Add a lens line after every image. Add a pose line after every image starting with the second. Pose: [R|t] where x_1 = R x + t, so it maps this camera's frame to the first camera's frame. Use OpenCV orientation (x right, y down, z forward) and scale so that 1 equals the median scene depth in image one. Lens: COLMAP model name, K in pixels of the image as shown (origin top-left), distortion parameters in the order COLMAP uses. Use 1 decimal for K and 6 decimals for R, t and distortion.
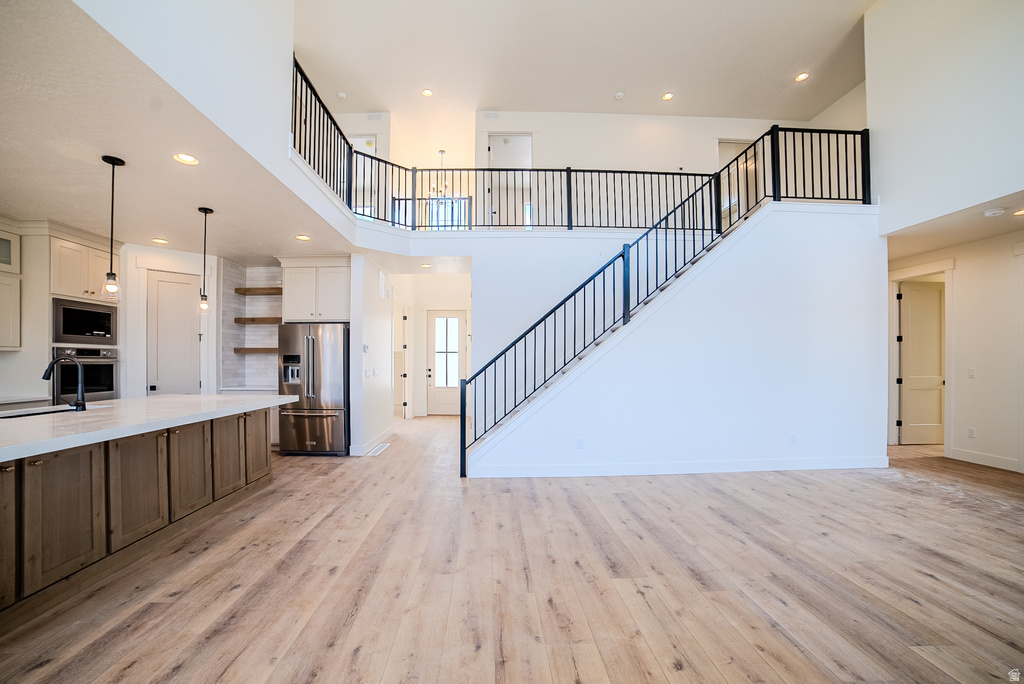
lens RADIAL K [[433.7, 0, 489.9], [0, 433.7, 361.8], [0, 0, 1]] dist [-0.106830, 0.044707]
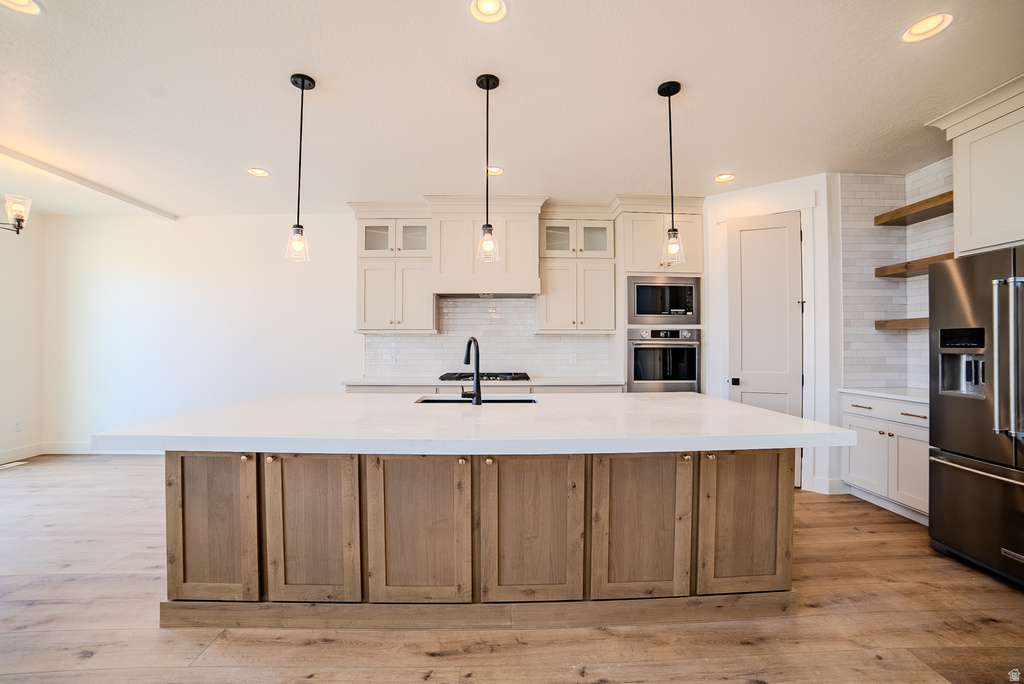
lens RADIAL K [[429.9, 0, 508.7], [0, 429.9, 345.2], [0, 0, 1]] dist [-0.105735, 0.042953]
pose [[0.029752, -0.002007, -0.999555, -0.110362], [-0.001899, 0.999996, -0.002064, 0.004521], [0.999556, 0.001960, 0.029748, 0.764574]]
